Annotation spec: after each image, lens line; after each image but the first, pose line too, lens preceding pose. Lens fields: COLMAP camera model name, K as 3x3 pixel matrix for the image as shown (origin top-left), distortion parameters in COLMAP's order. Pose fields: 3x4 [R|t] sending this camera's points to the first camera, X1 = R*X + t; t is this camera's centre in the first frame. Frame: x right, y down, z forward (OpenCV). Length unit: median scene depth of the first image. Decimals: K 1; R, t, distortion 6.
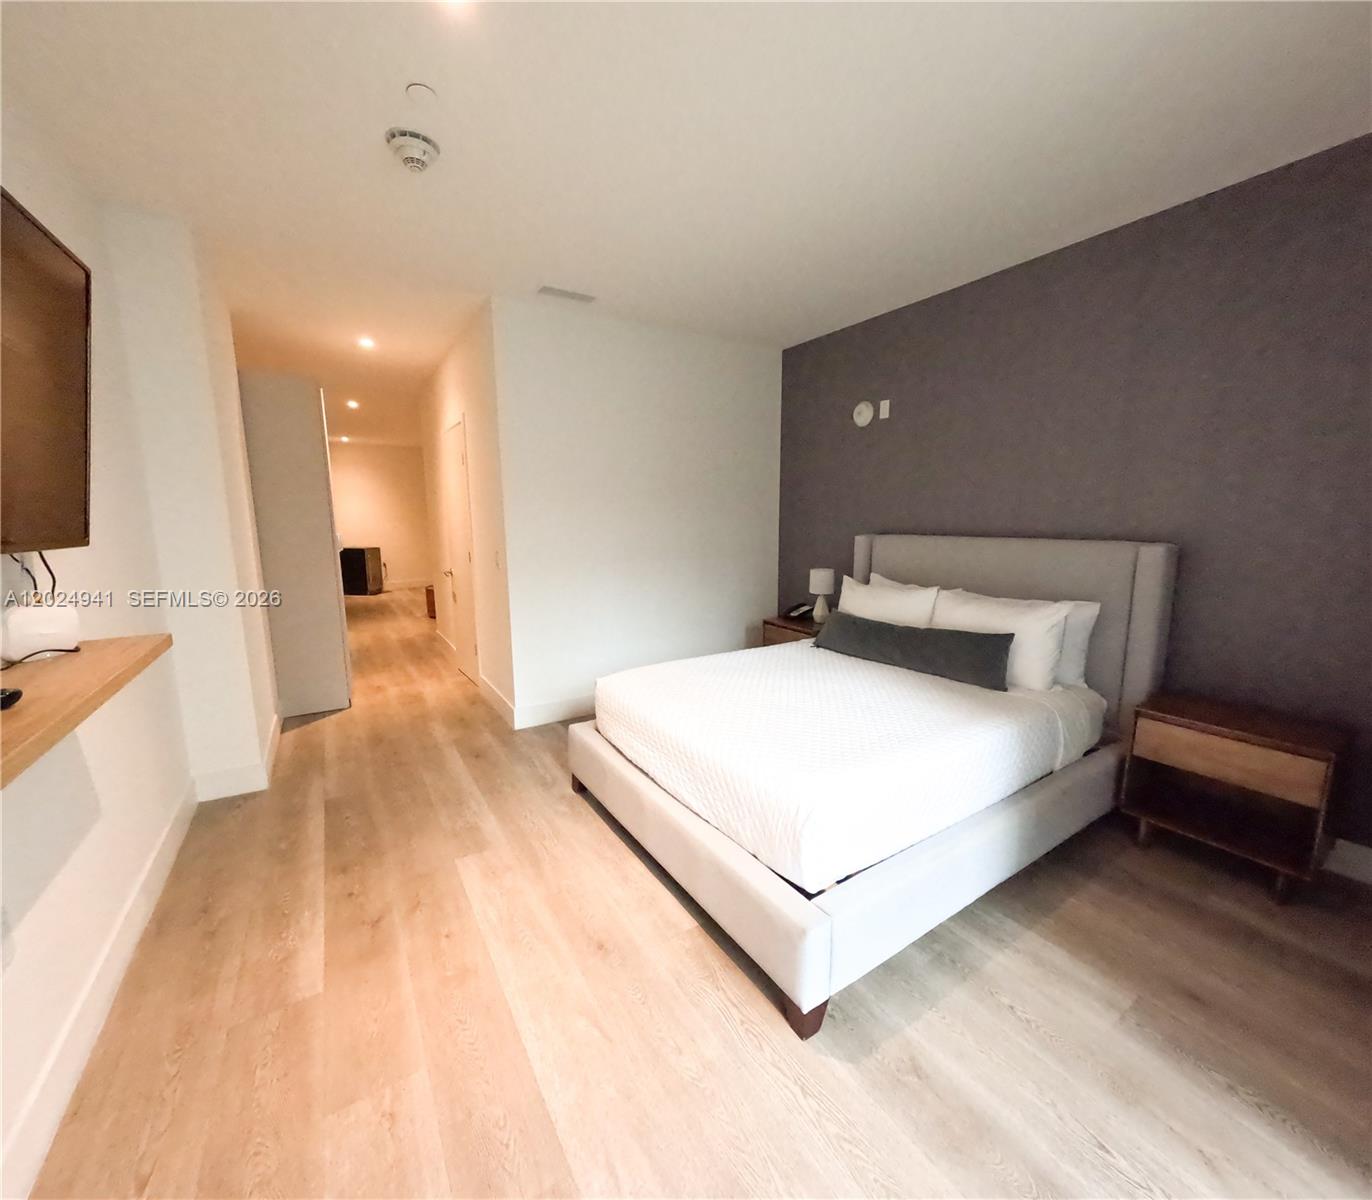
lens RADIAL K [[558.9, 0, 686.0], [0, 558.9, 600.0], [0, 0, 1]] dist [0.002268, 0.000151]
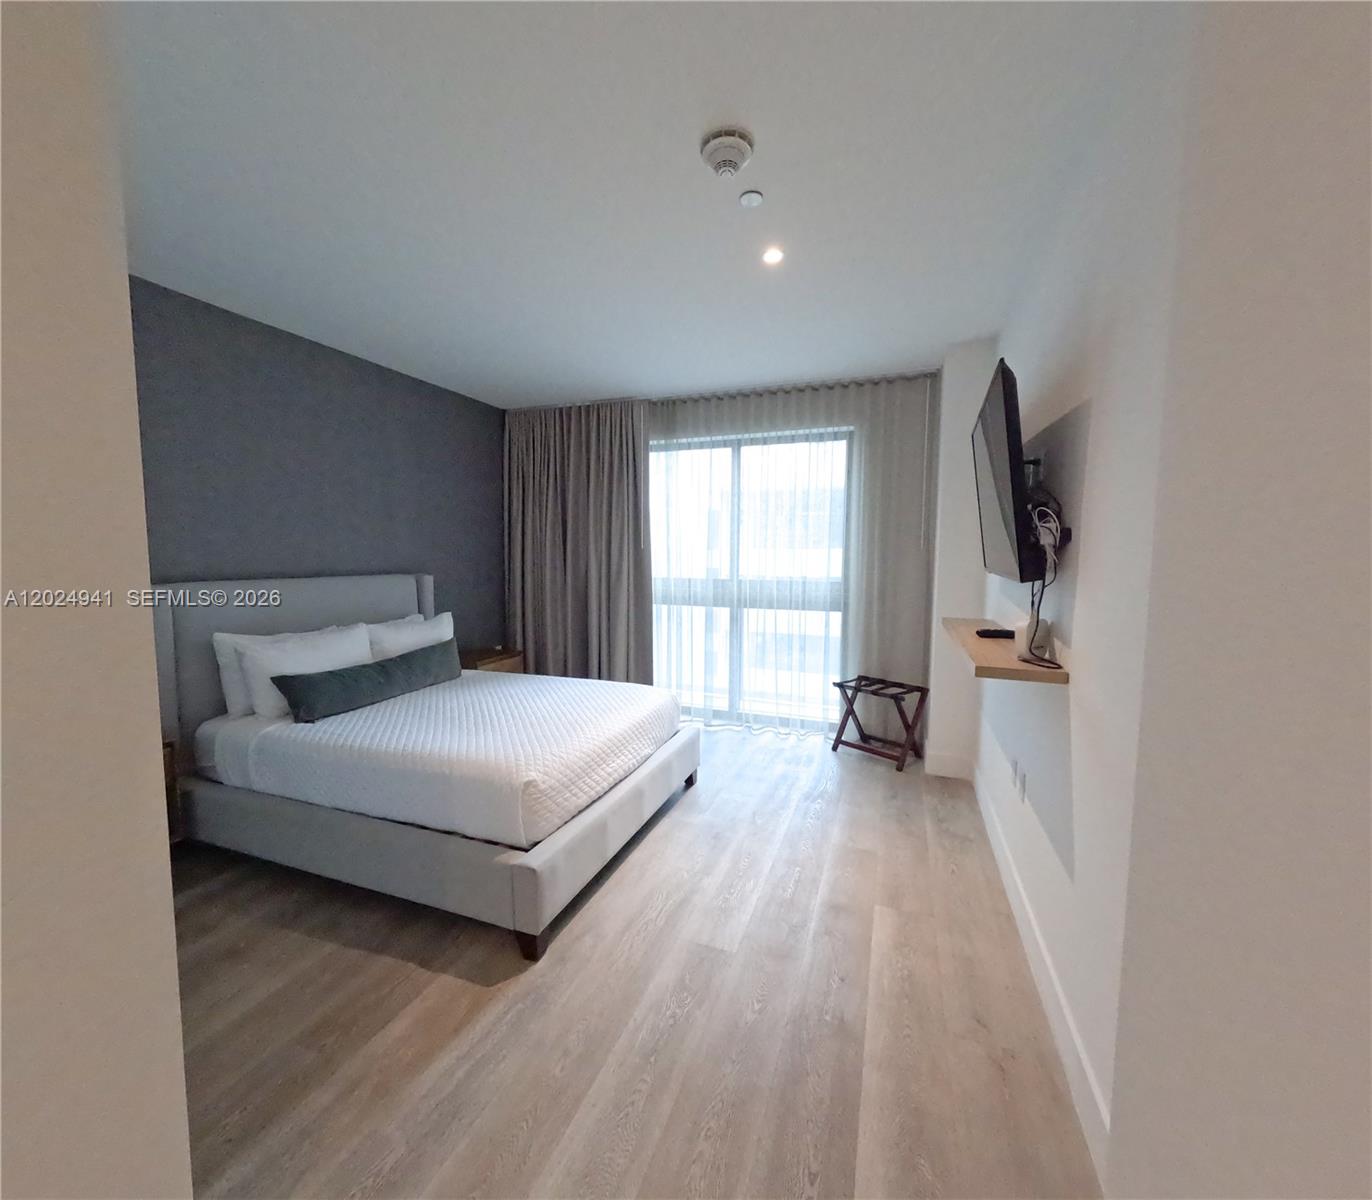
lens RADIAL K [[558.9, 0, 686.0], [0, 558.9, 600.0], [0, 0, 1]] dist [0.002268, 0.000151]
pose [[-0.593621, -0.064547, 0.802152, -0.794296], [0.119144, 0.978744, 0.166928, -0.171336], [-0.795876, 0.194664, -0.573313, 1.121714]]
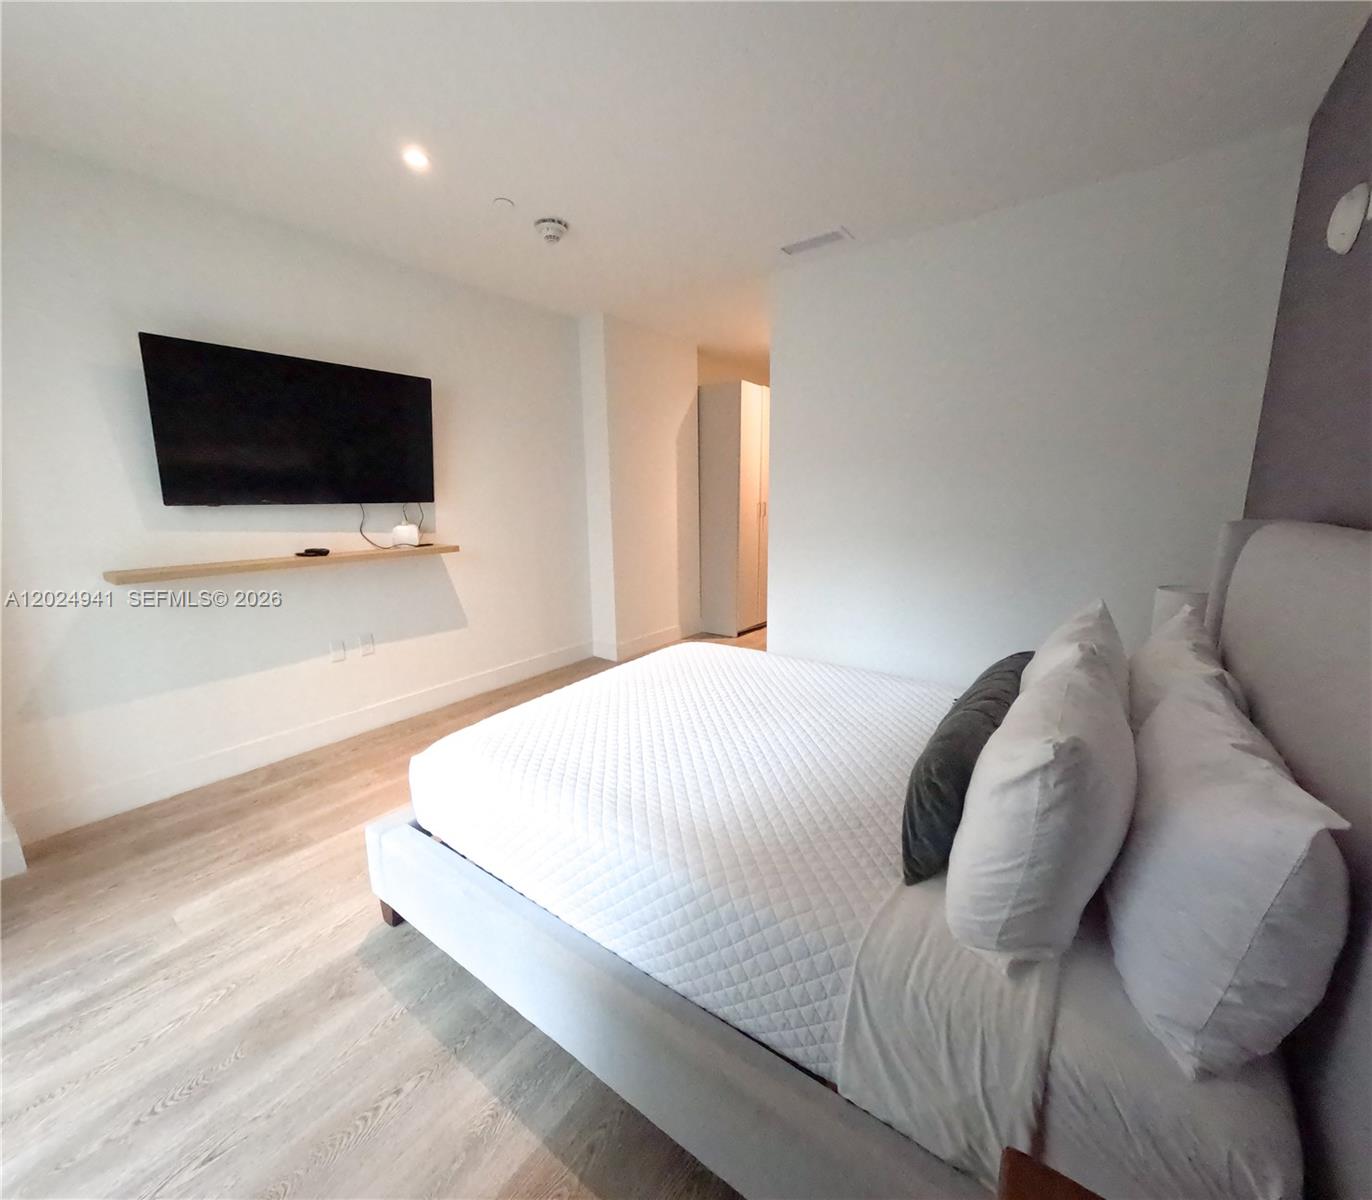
lens RADIAL K [[558.9, 0, 686.0], [0, 558.9, 600.0], [0, 0, 1]] dist [0.002268, 0.000151]
pose [[0.362058, 0.172390, -0.916076, 0.728702], [-0.130144, 0.982473, 0.133448, -0.071567], [0.923026, 0.070906, 0.378148, 0.554342]]
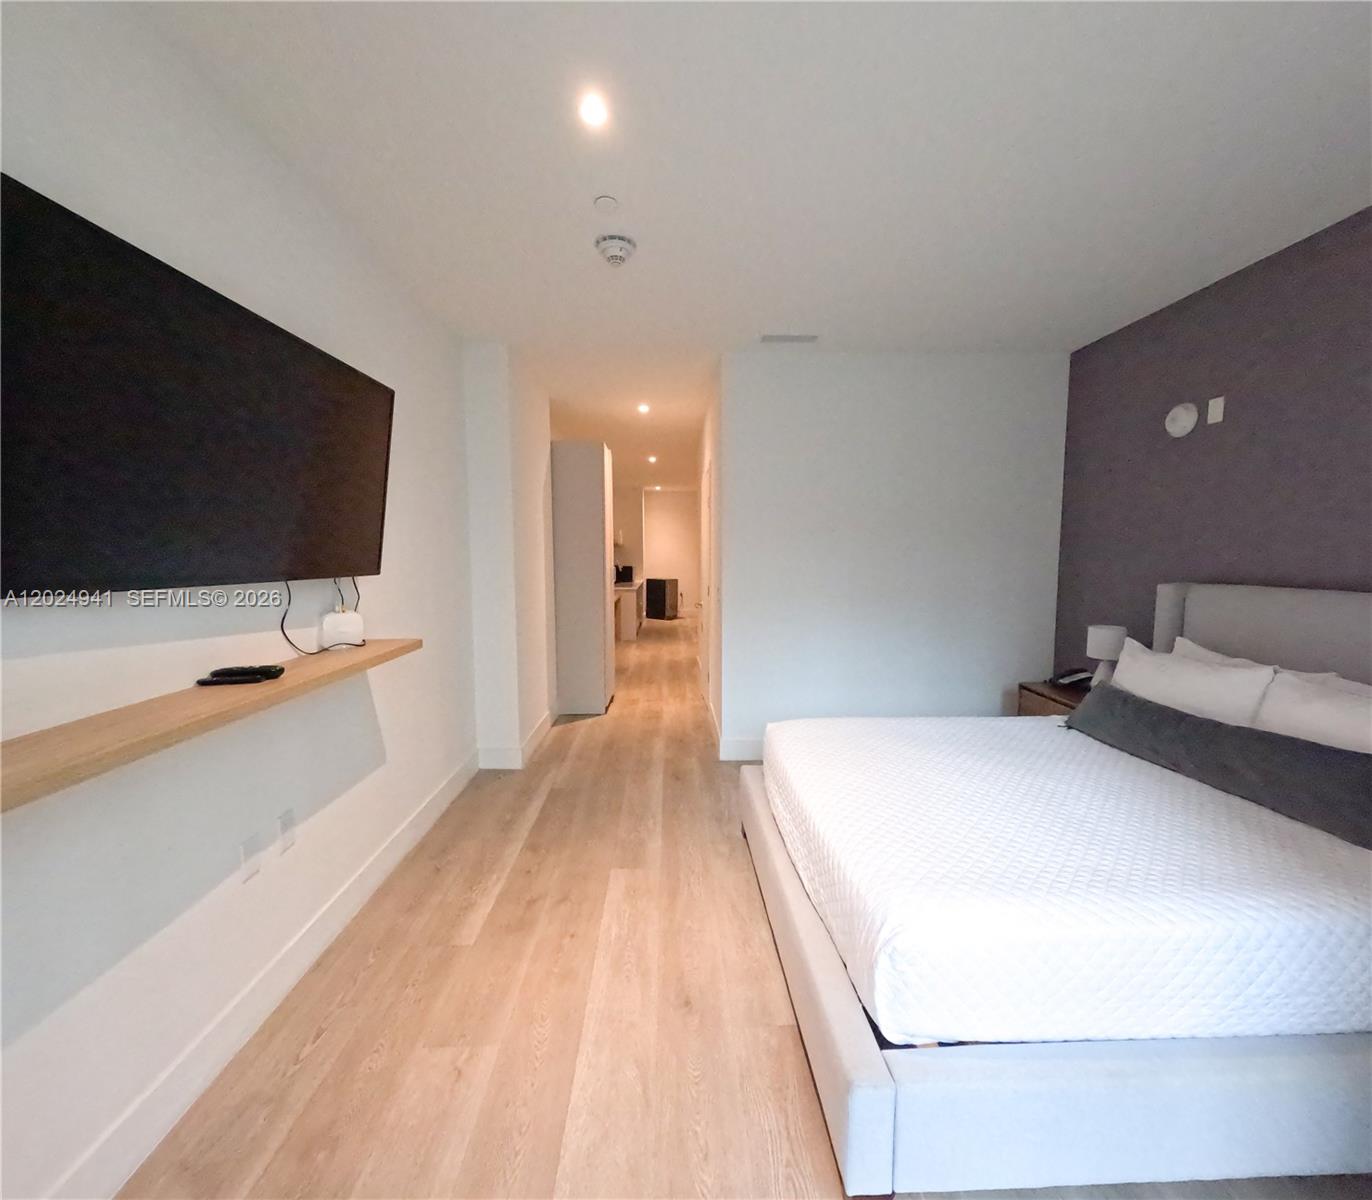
lens RADIAL K [[558.9, 0, 686.0], [0, 558.9, 600.0], [0, 0, 1]] dist [0.002268, 0.000151]
pose [[0.860588, 0.048833, -0.506955, 0.183313], [-0.080900, 0.995862, -0.041407, -0.017673], [0.502835, 0.076647, 0.860978, 0.073617]]
